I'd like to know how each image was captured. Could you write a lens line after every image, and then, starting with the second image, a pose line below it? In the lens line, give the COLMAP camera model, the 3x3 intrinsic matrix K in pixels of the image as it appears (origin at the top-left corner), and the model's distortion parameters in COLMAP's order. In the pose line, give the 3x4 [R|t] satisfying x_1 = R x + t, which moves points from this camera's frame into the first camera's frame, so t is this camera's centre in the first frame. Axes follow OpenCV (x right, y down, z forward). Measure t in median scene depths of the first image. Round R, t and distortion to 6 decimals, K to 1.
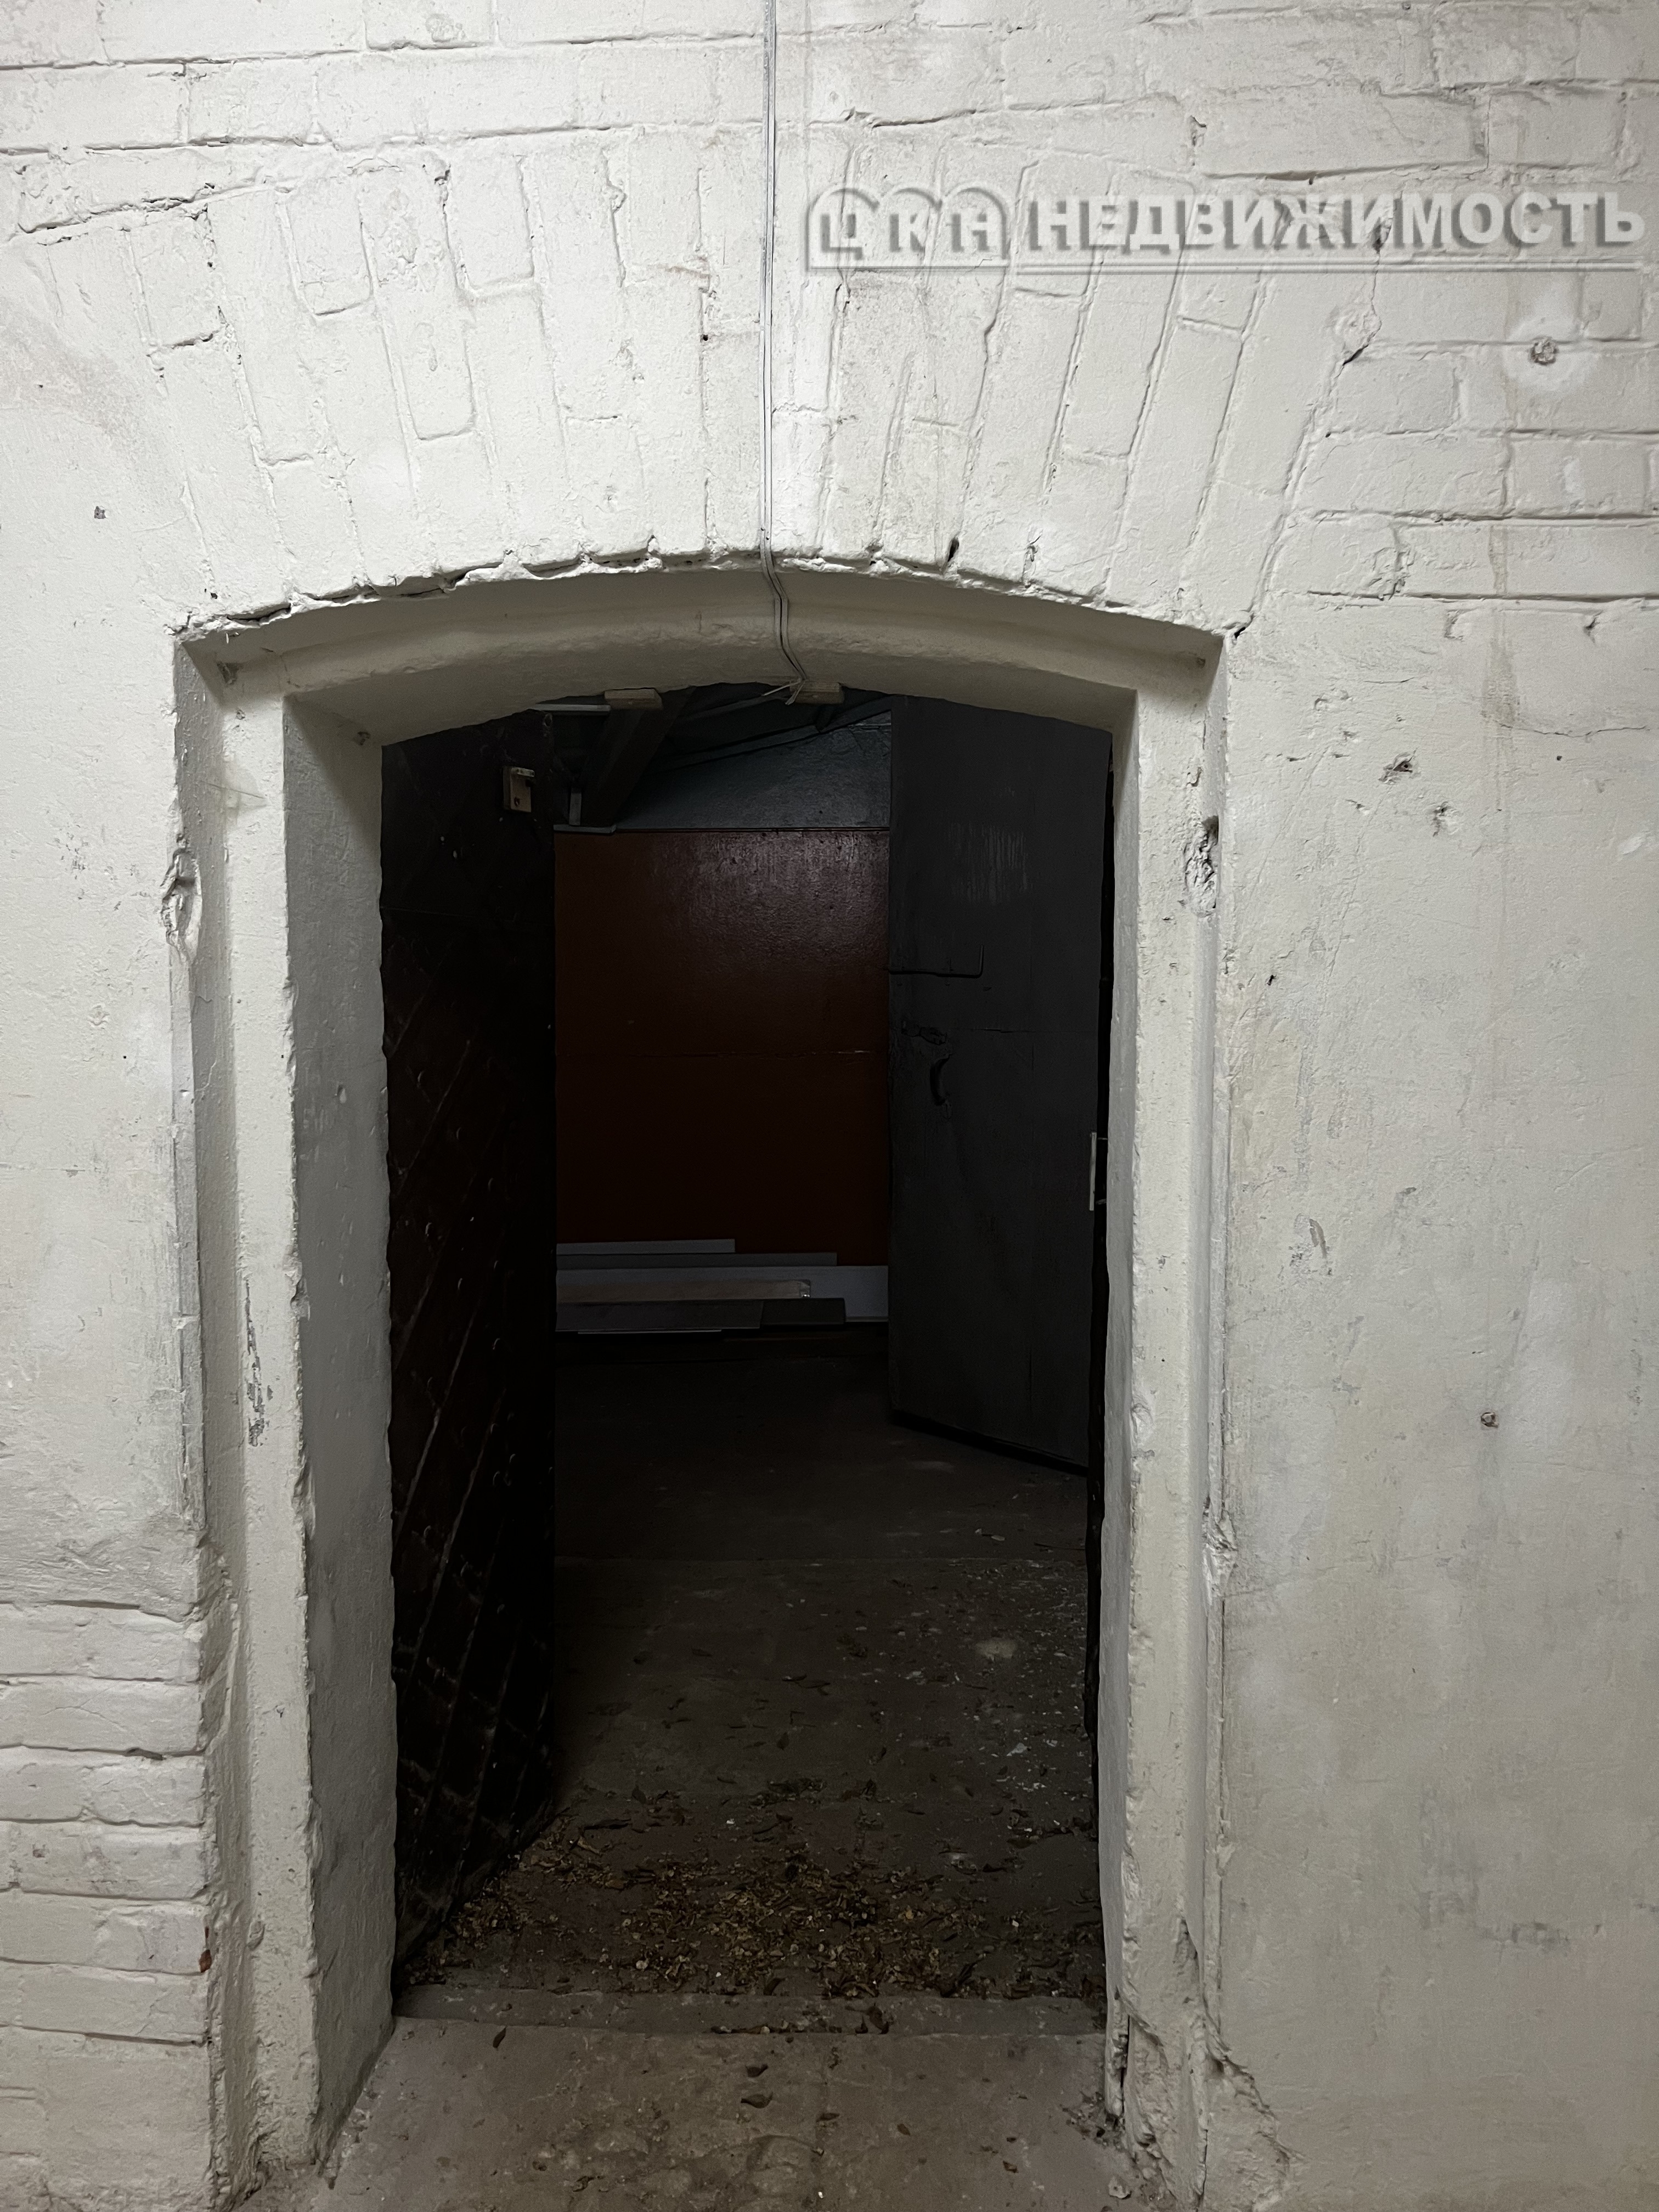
lens RADIAL K [[1646.3, 0, 824.3], [0, 1646.3, 1110.6], [0, 0, 1]] dist [-0.001360, -0.012315]
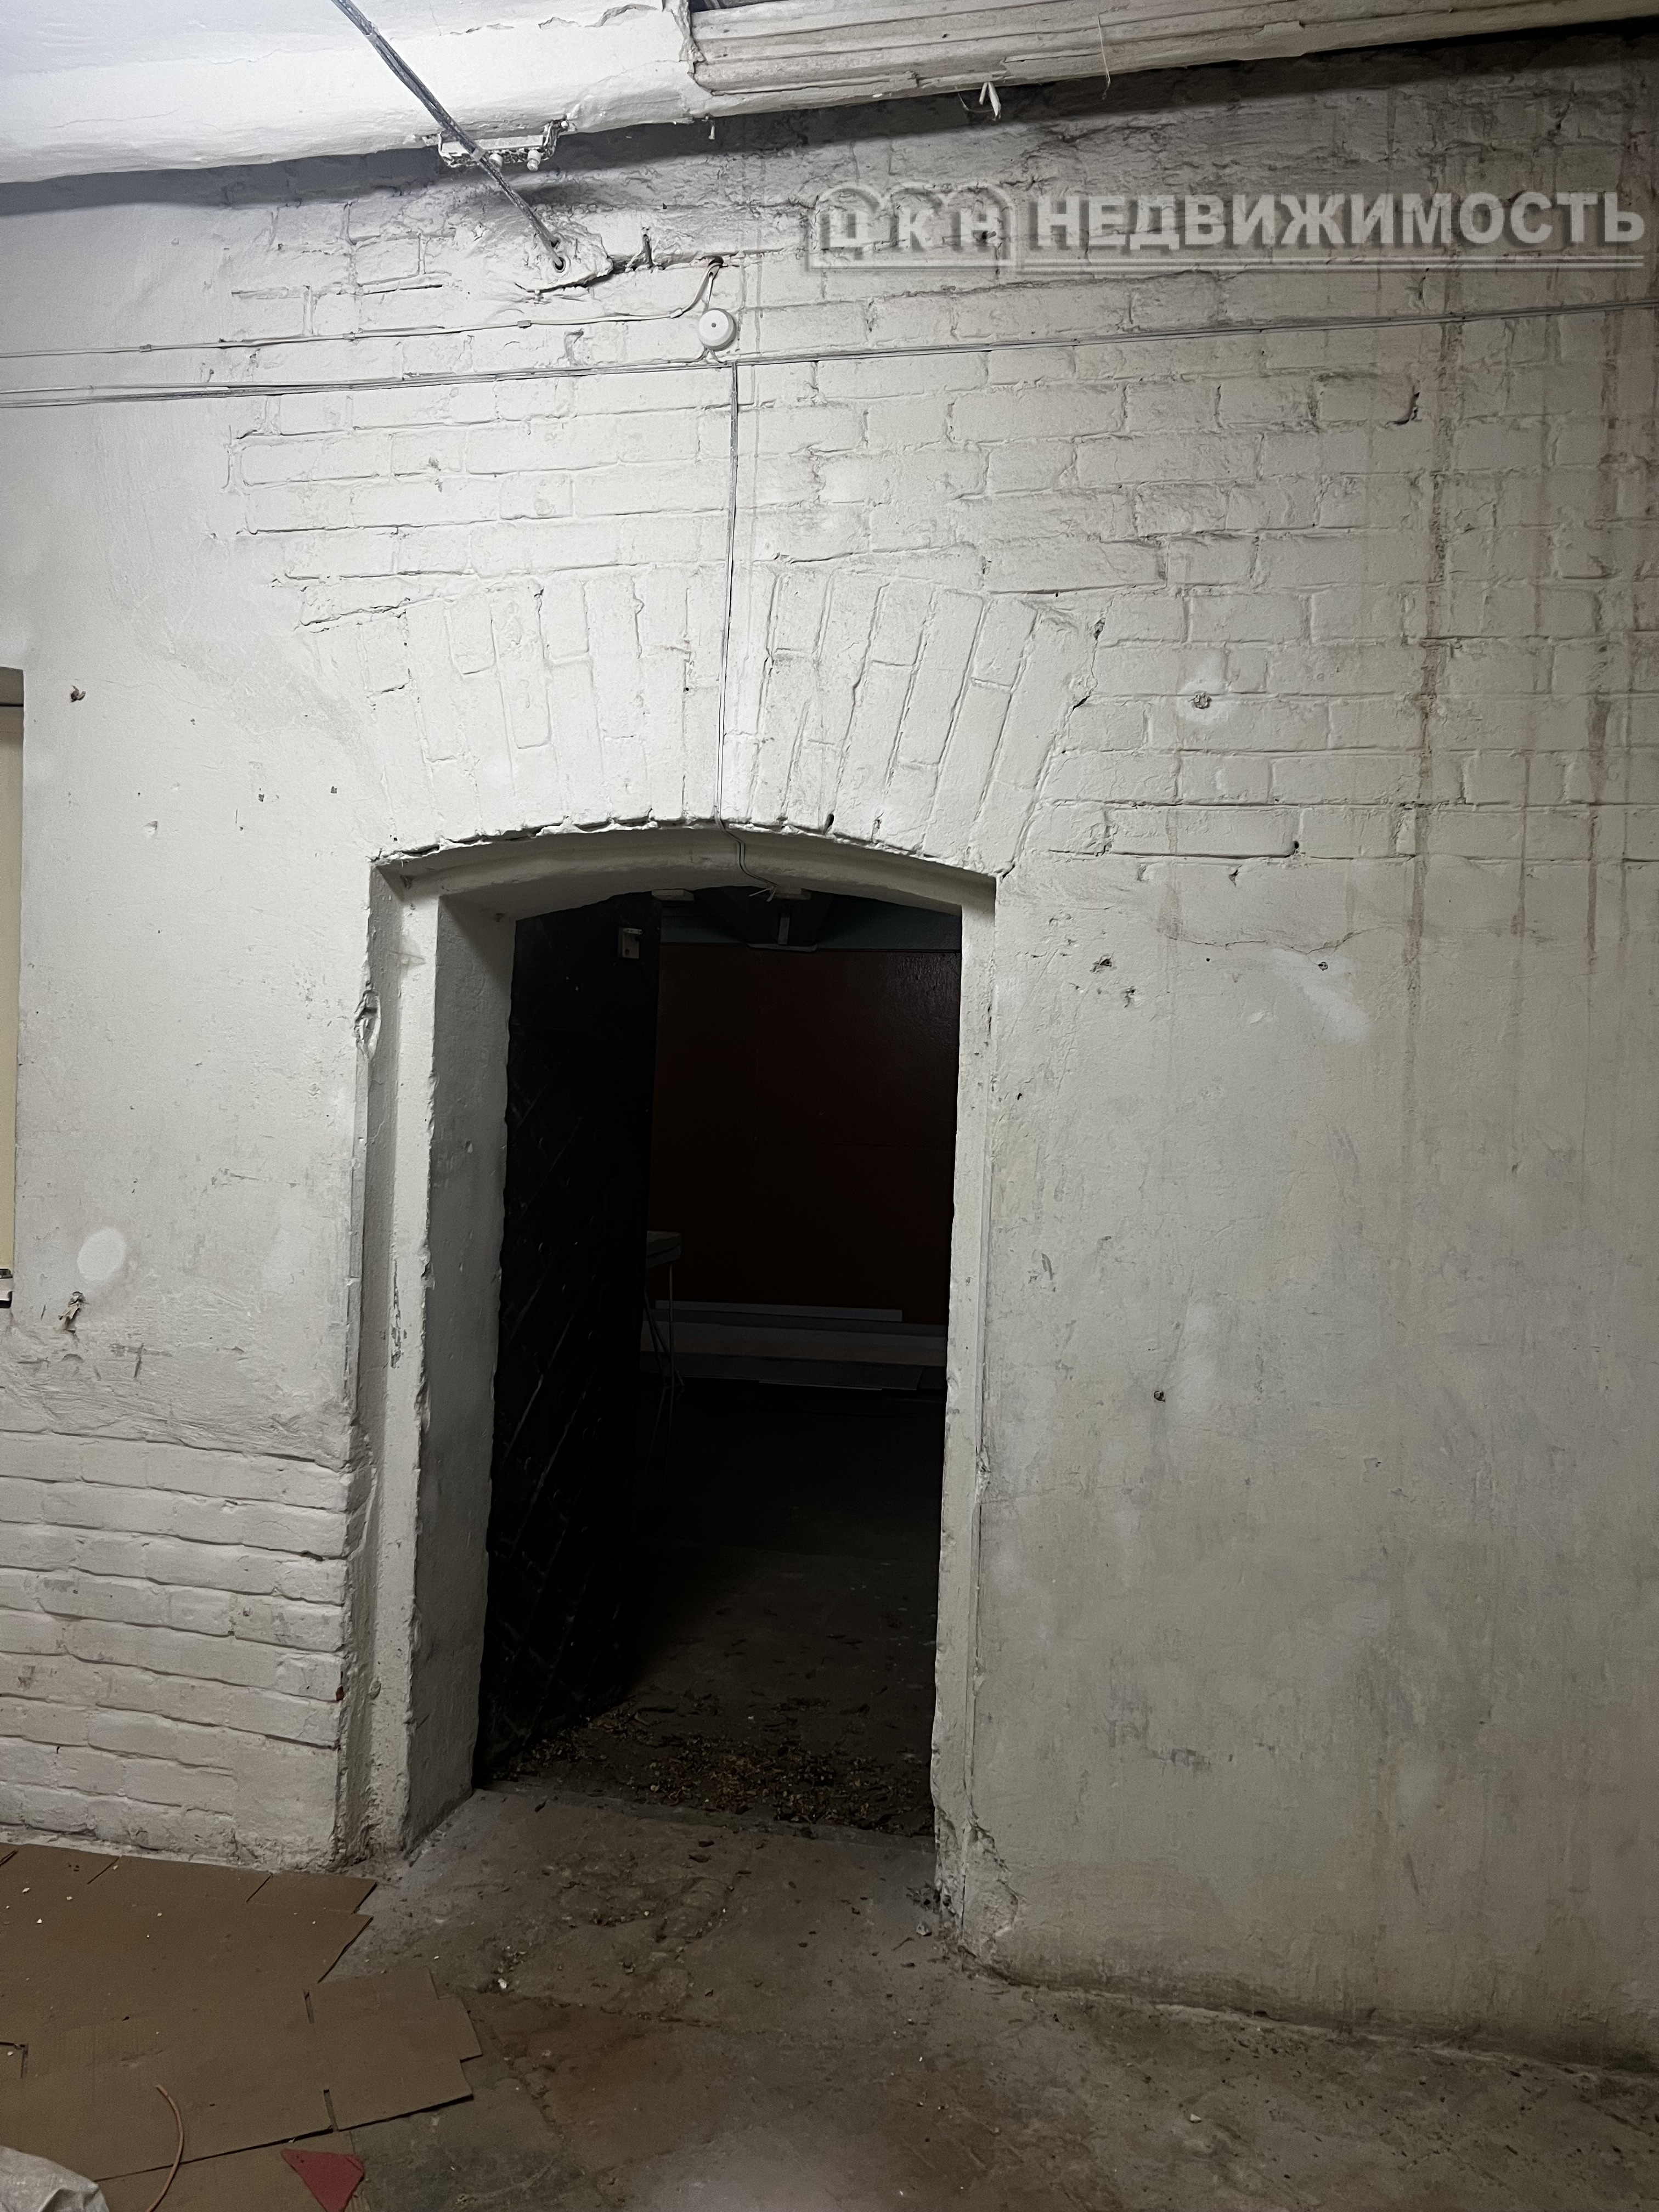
lens RADIAL K [[1646.3, 0, 824.8], [0, 1646.3, 1108.9], [0, 0, 1]] dist [-0.001360, -0.012315]
pose [[0.983654, 0.041370, -0.175254, 0.351118], [-0.052040, 0.997032, -0.056730, 0.028012], [0.172387, 0.064923, 0.982887, -0.529745]]
